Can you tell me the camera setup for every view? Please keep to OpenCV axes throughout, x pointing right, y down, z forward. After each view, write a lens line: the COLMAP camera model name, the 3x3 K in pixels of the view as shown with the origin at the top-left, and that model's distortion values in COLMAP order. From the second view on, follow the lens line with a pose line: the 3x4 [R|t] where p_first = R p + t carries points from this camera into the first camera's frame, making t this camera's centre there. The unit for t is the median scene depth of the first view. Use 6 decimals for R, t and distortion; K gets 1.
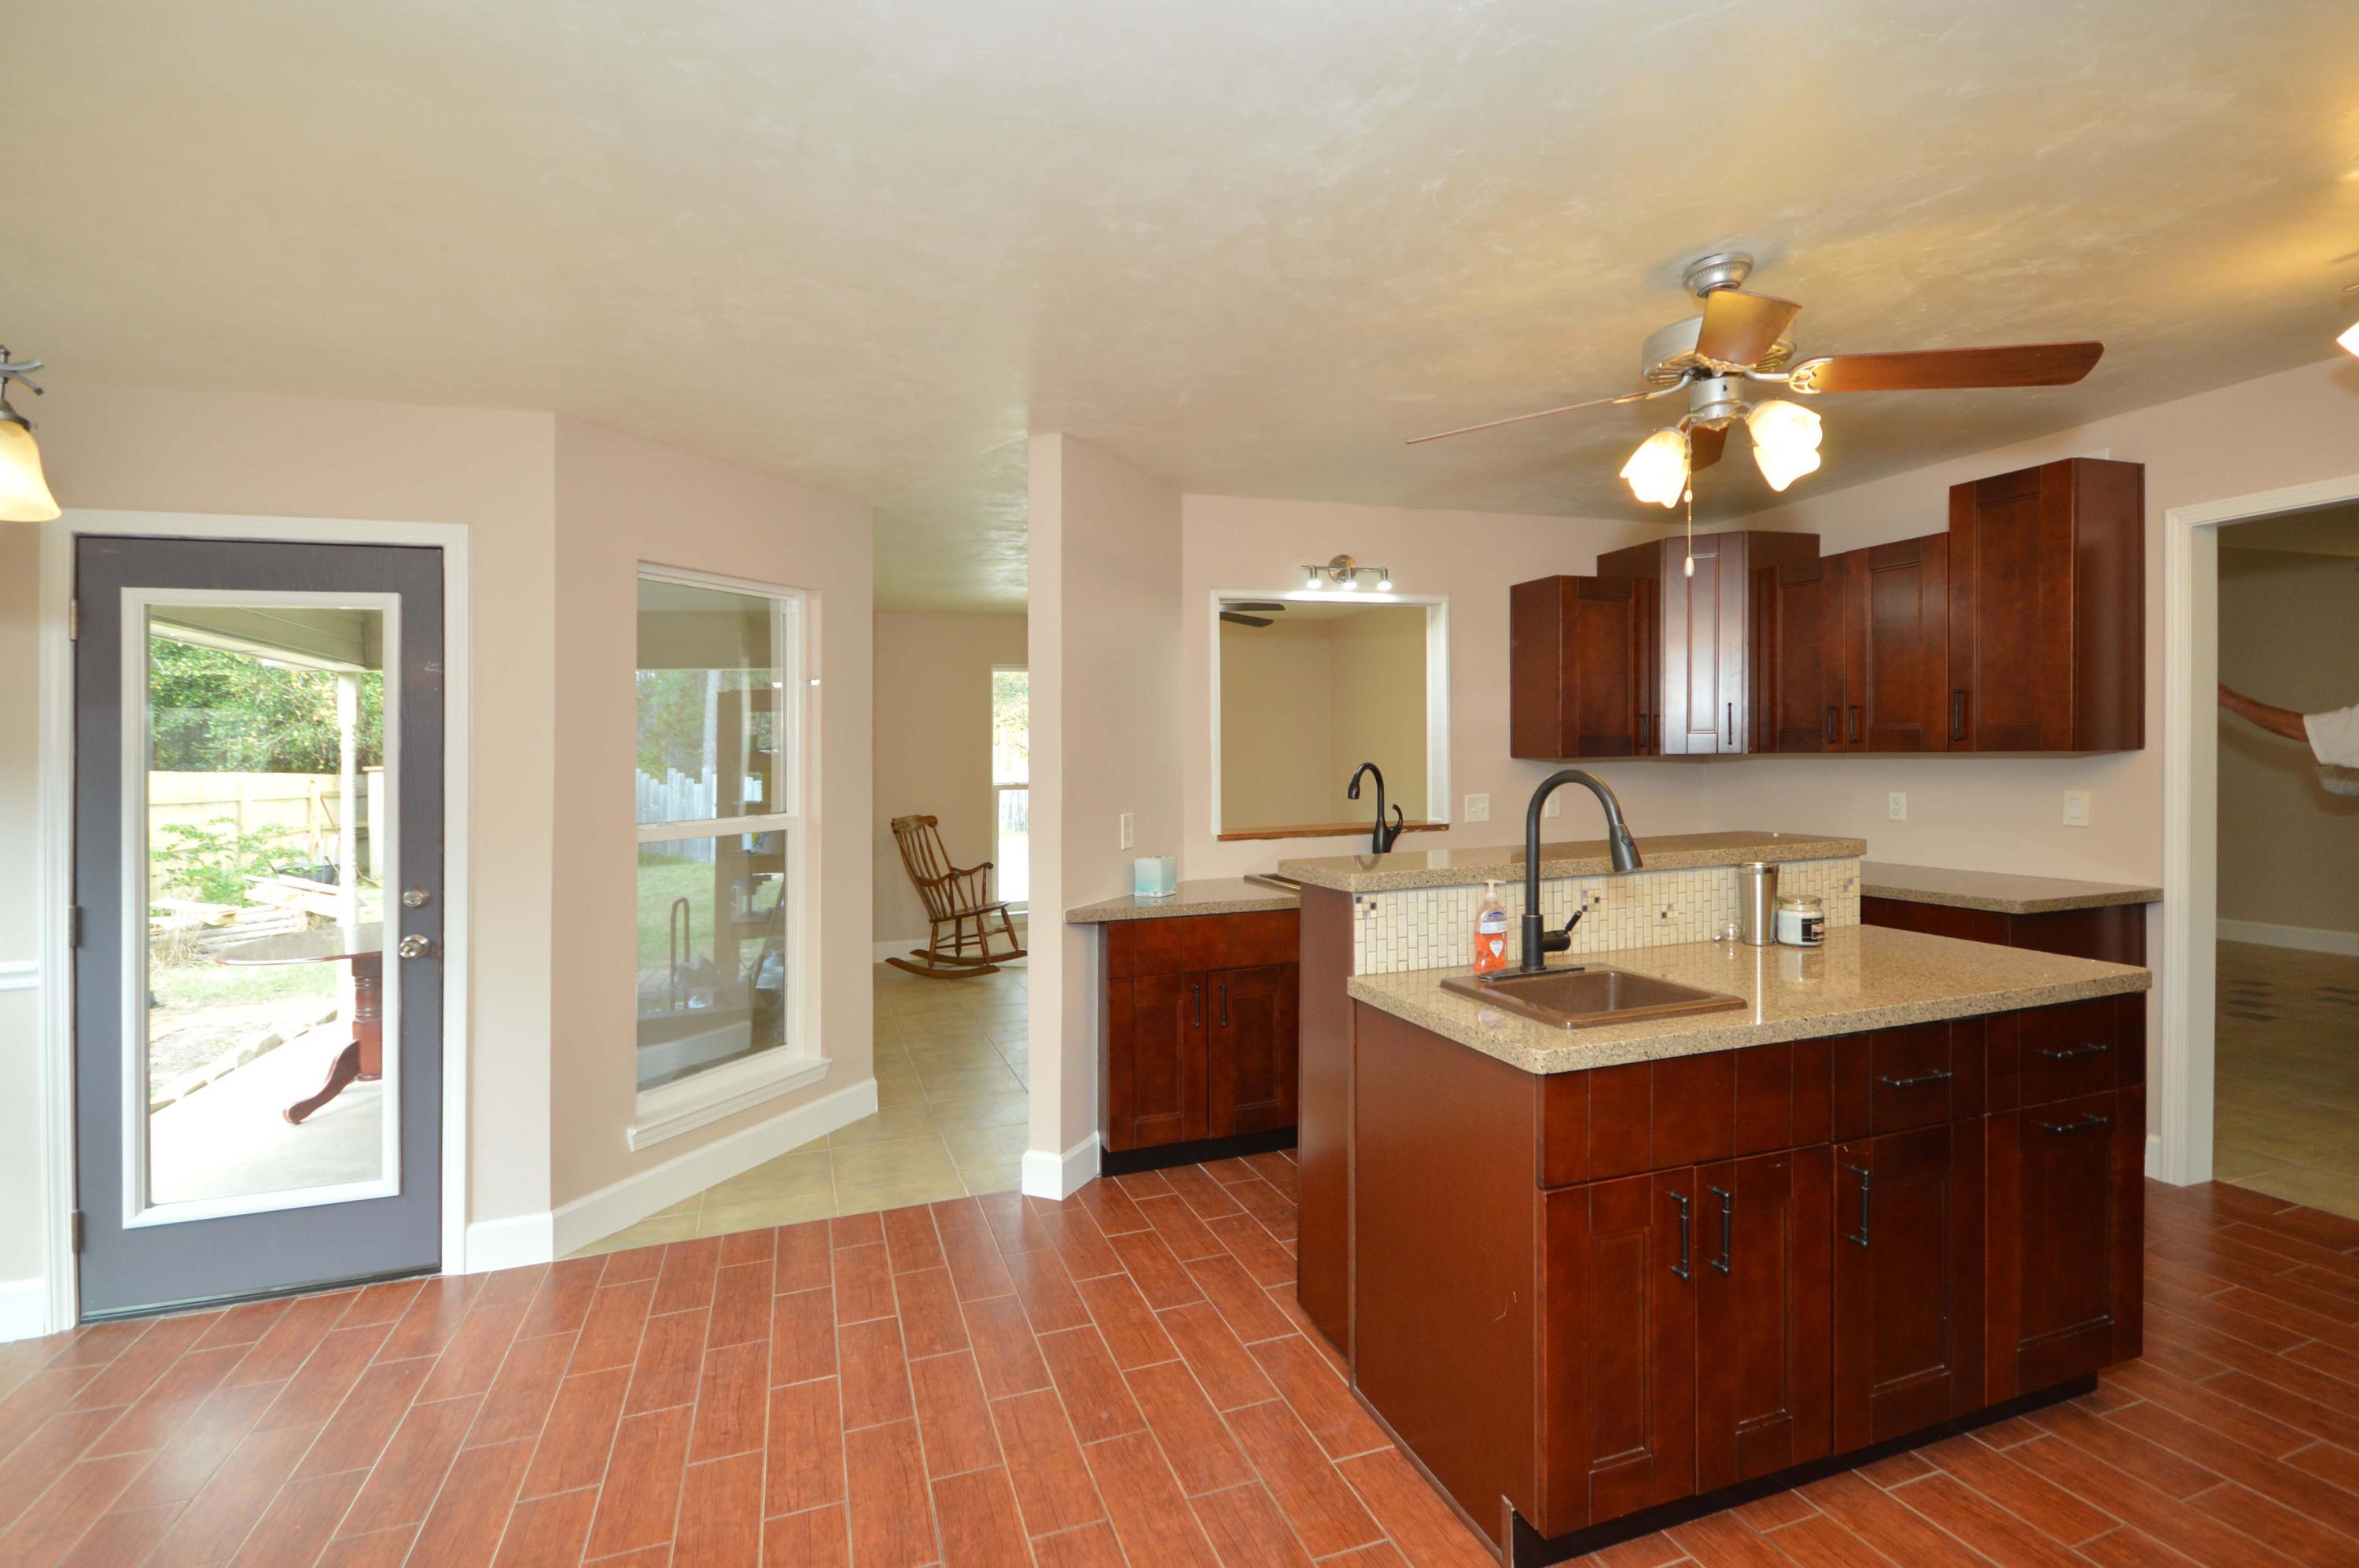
lens RADIAL K [[1063.7, 0, 1121.7], [0, 1063.7, 779.2], [0, 0, 1]] dist [0.004165, -0.006526]
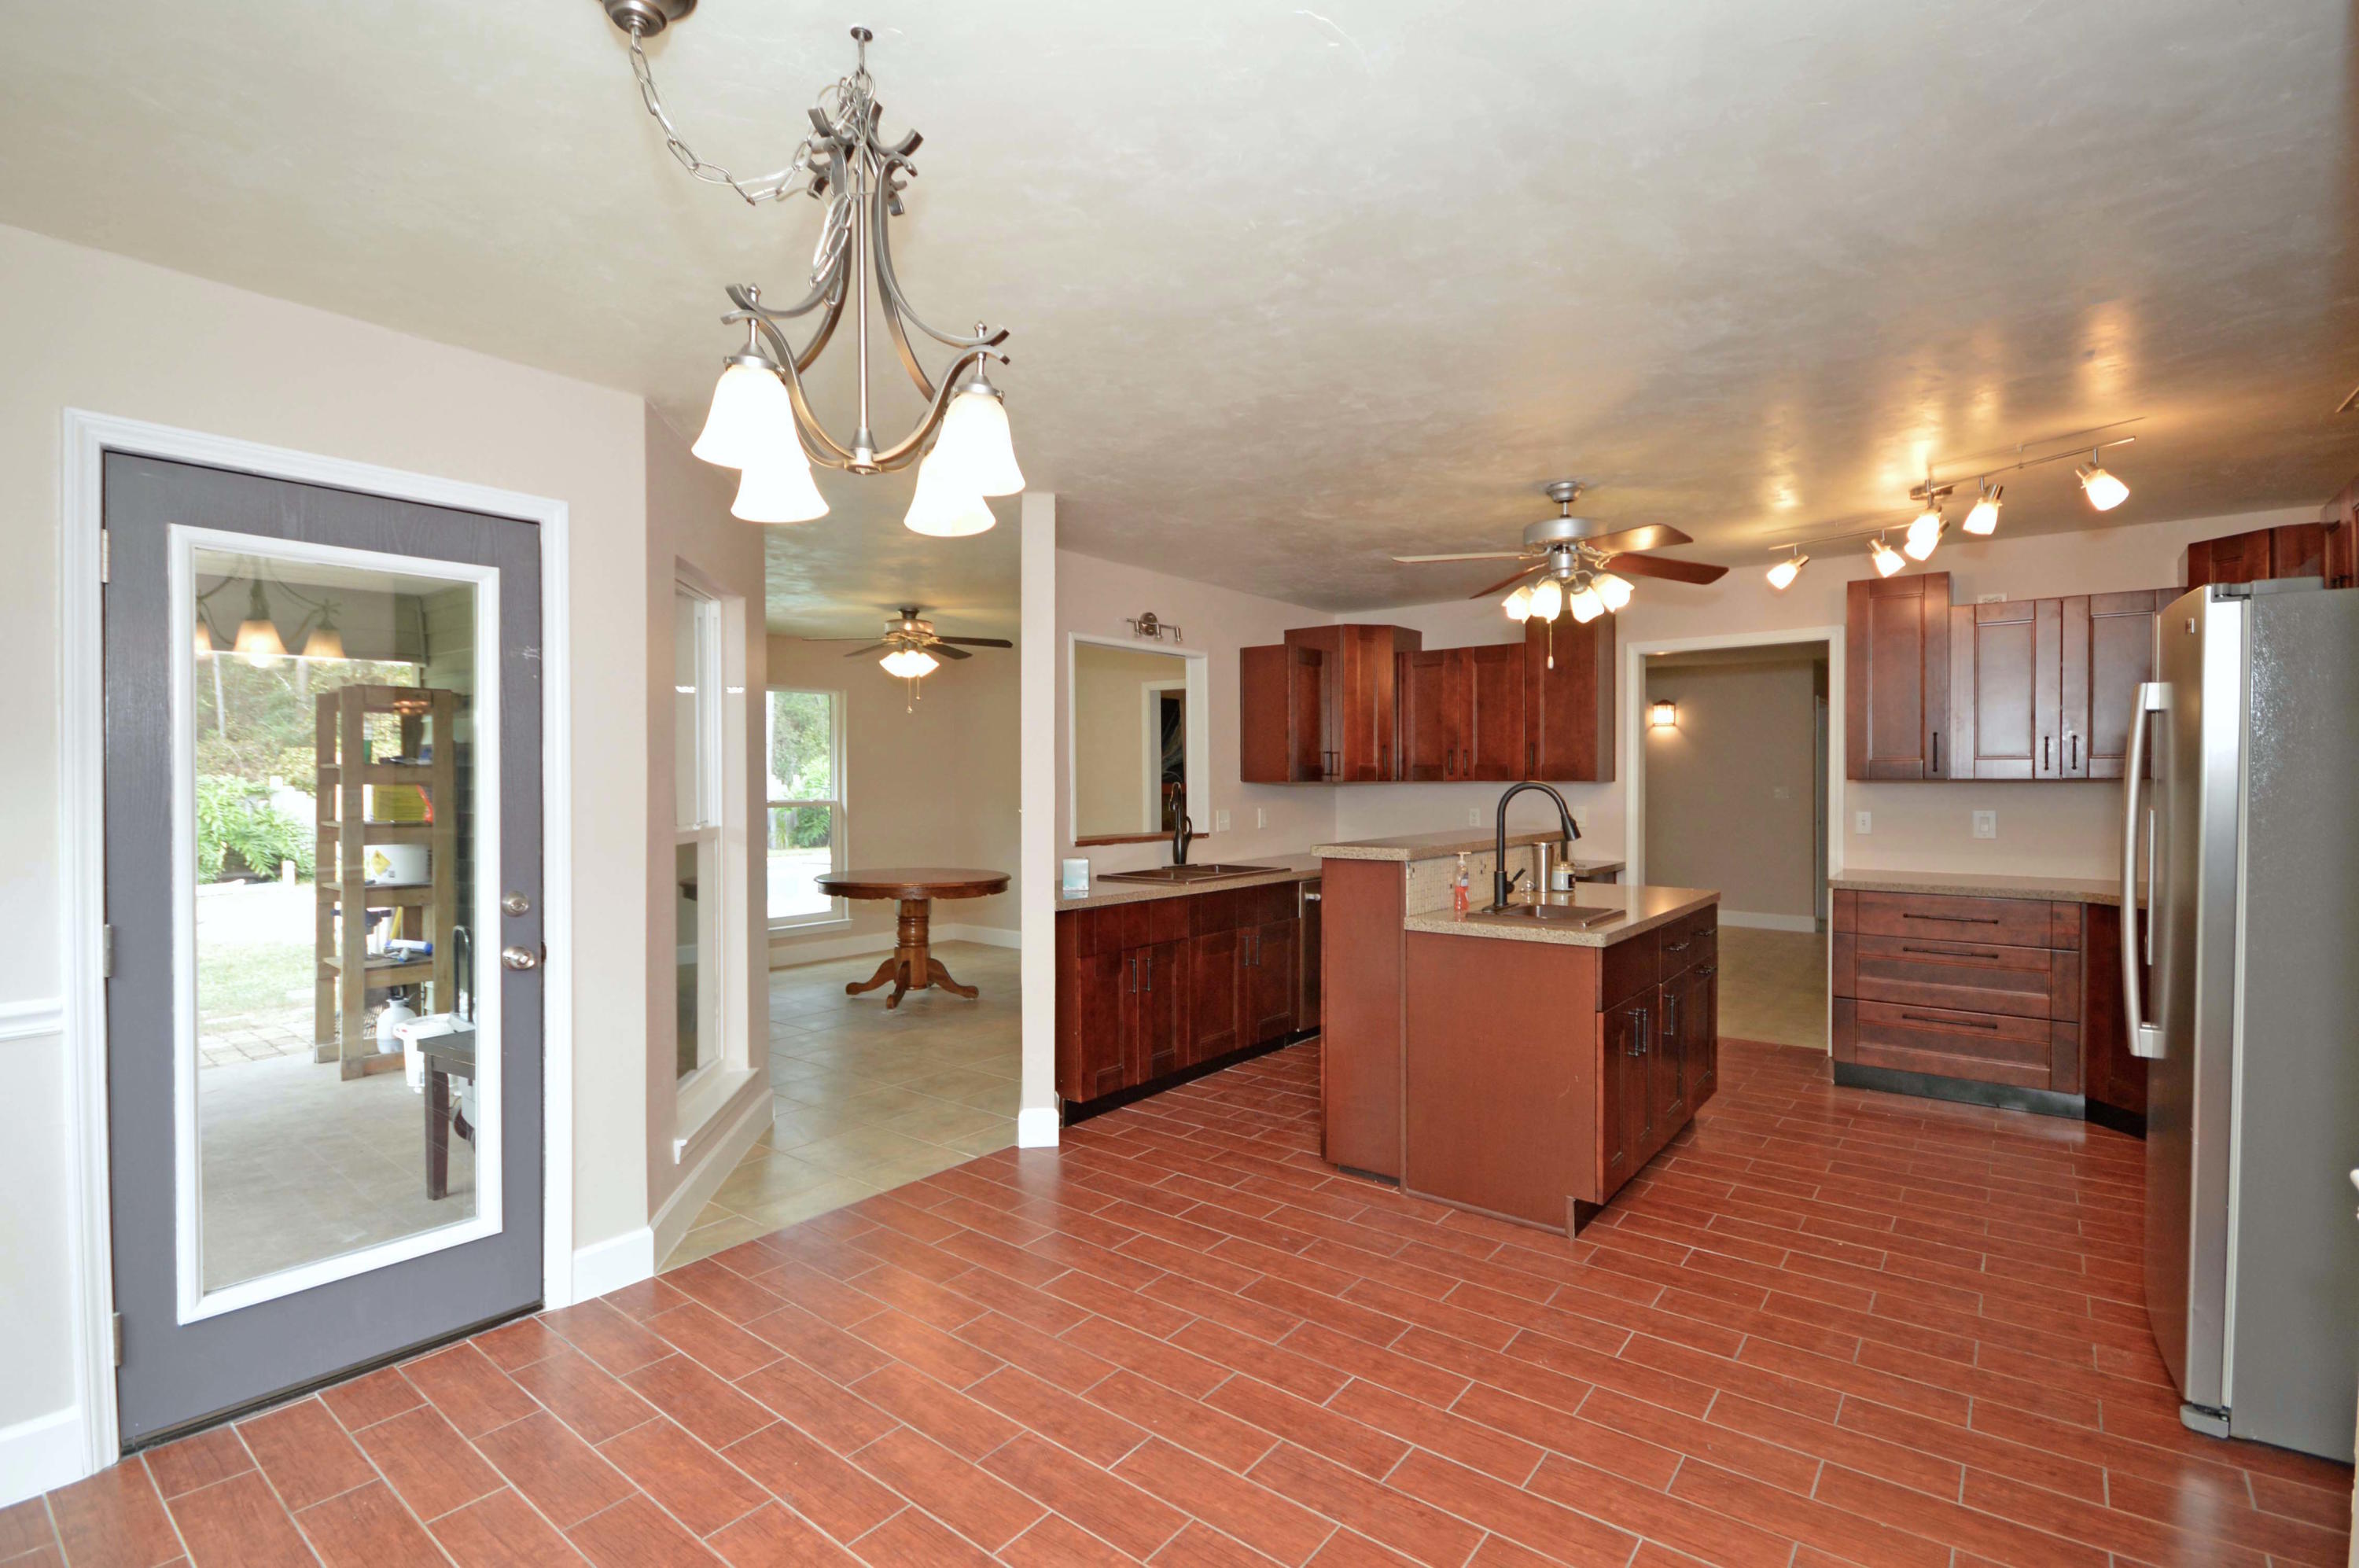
lens RADIAL K [[1112.9, 0, 1128.4], [0, 1112.9, 786.6], [0, 0, 1]] dist [-0.001116, -0.006982]
pose [[0.837863, 0.019001, 0.545550, -0.790659], [-0.006014, 0.999655, -0.025582, 0.035497], [-0.545847, 0.018153, 0.837688, -0.093509]]
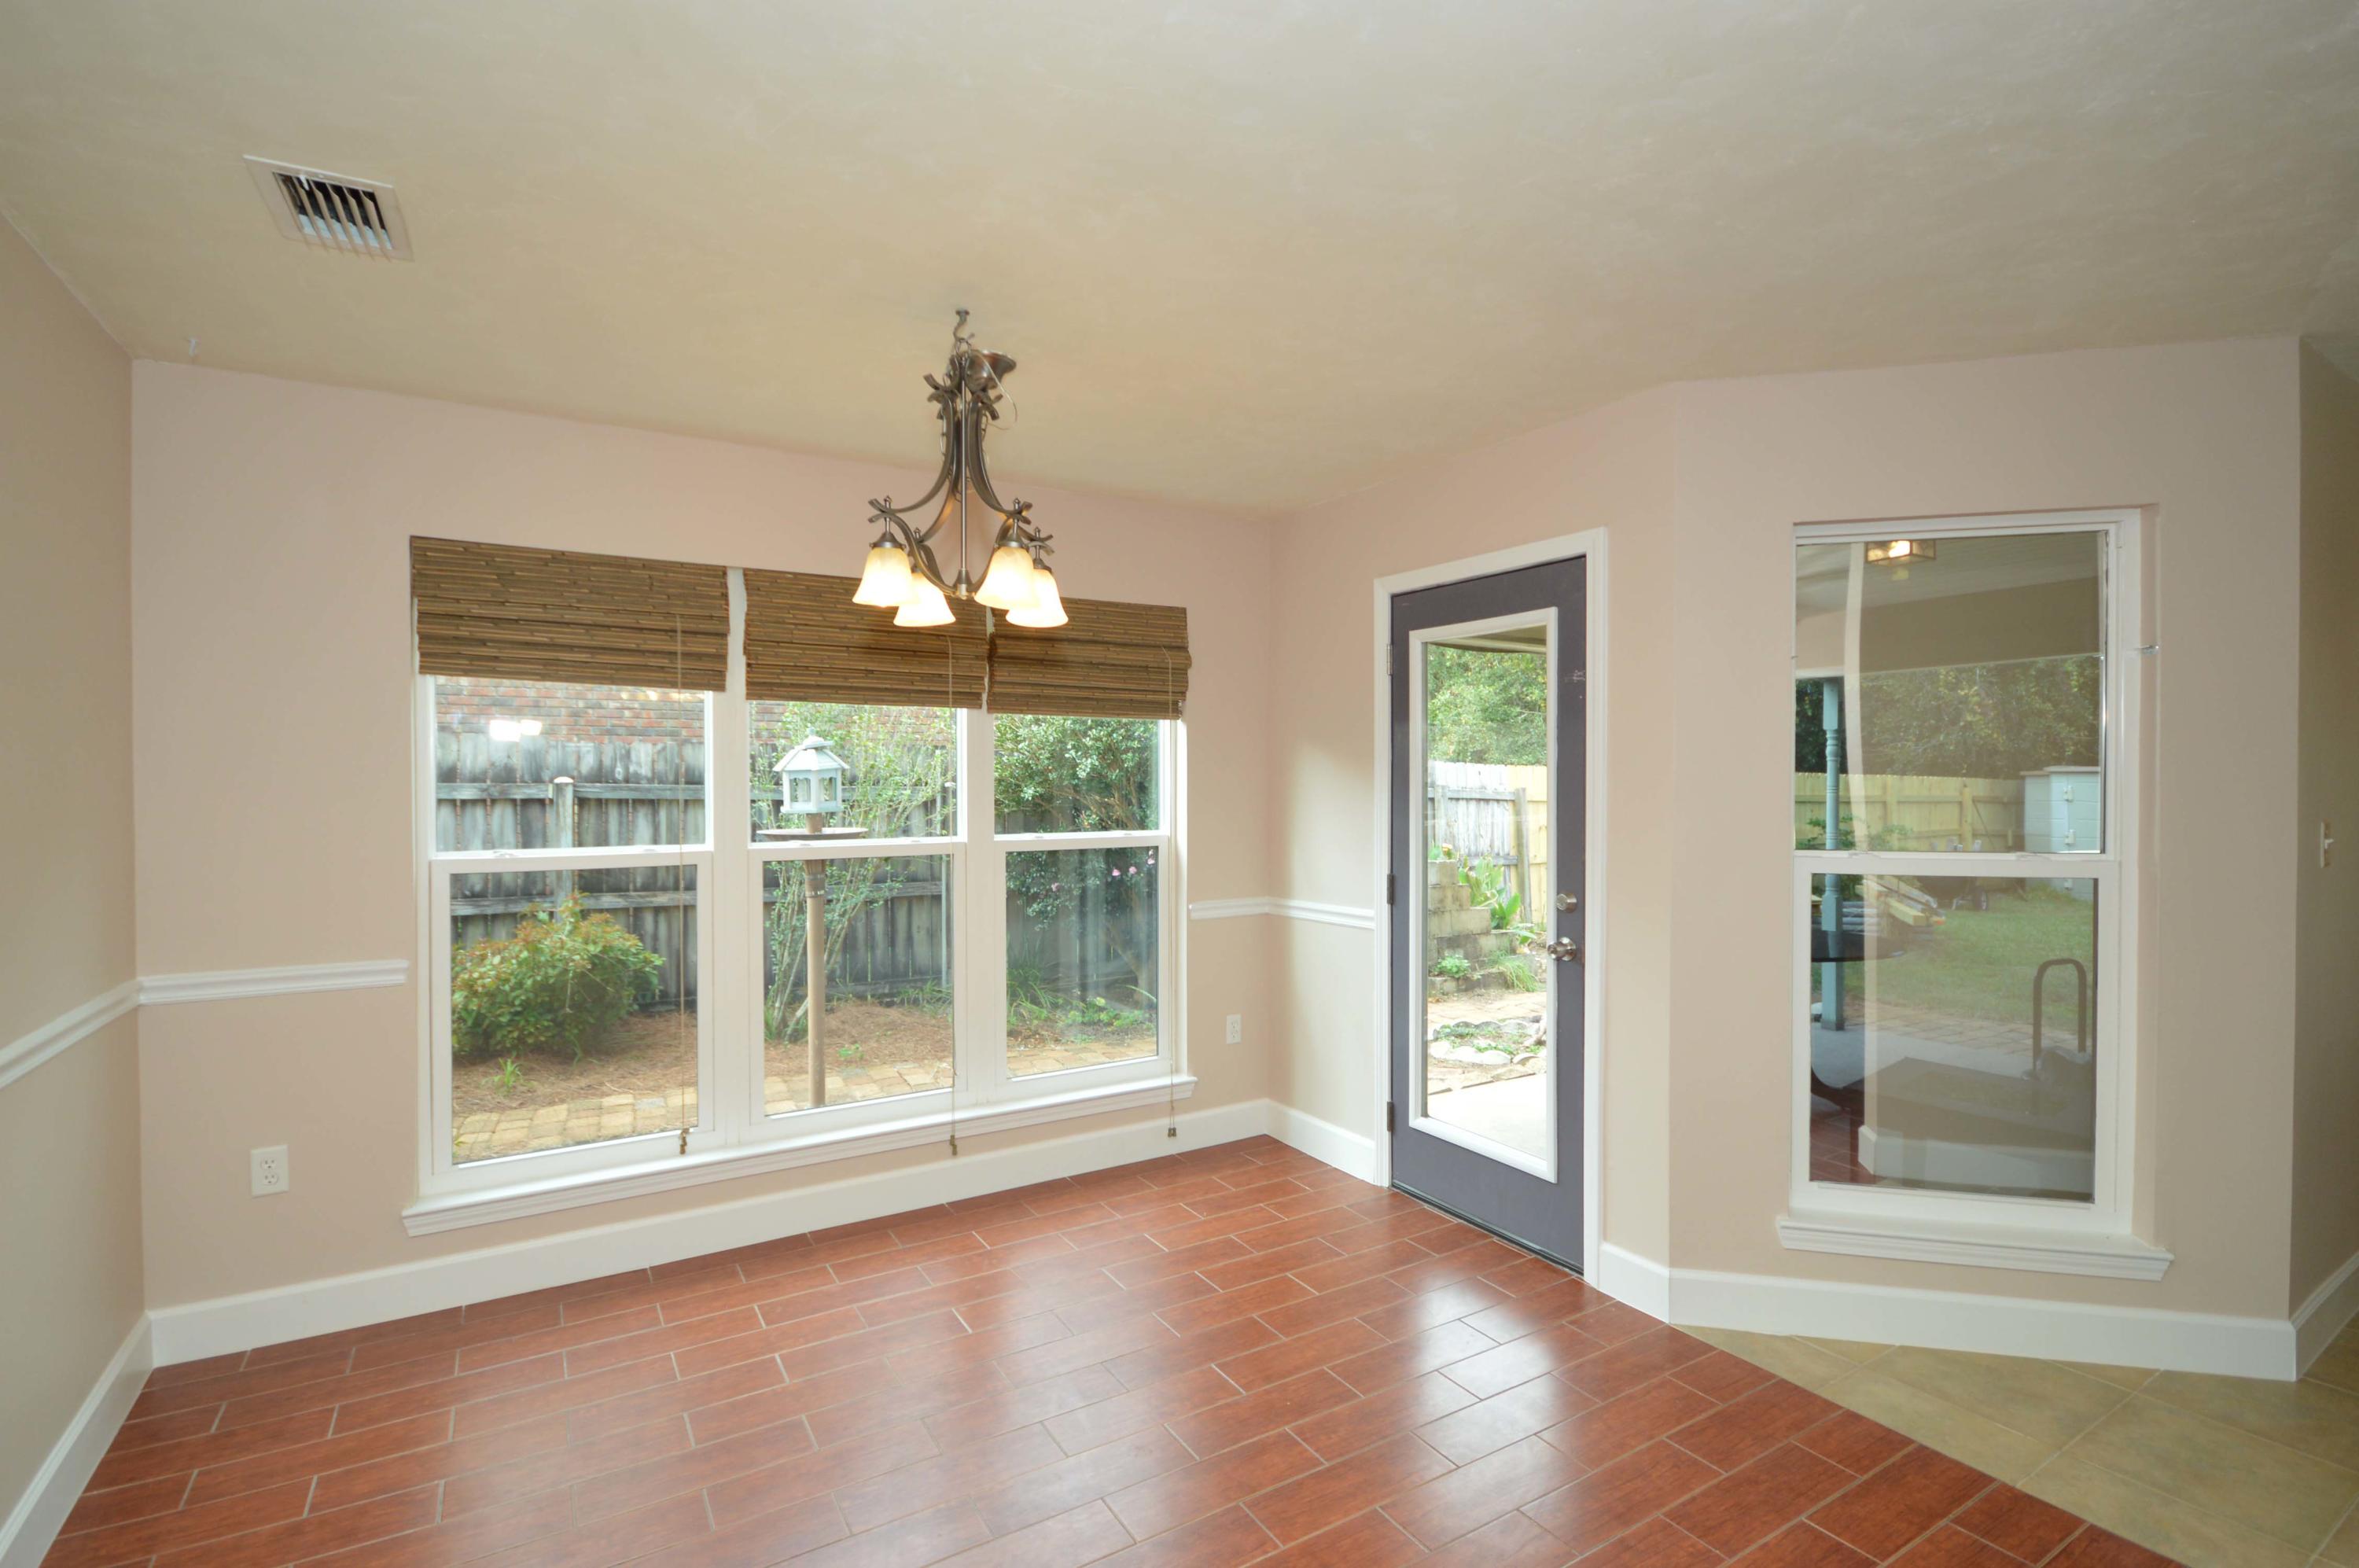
lens RADIAL K [[1097.6, 0, 1238.8], [0, 1097.6, 778.7], [0, 0, 1]] dist [0.000731, -0.001146]
pose [[0.276908, 0.027233, -0.960511, 0.266830], [-0.030955, 0.999332, 0.019409, -0.017857], [0.960398, 0.024358, 0.277566, 0.410806]]
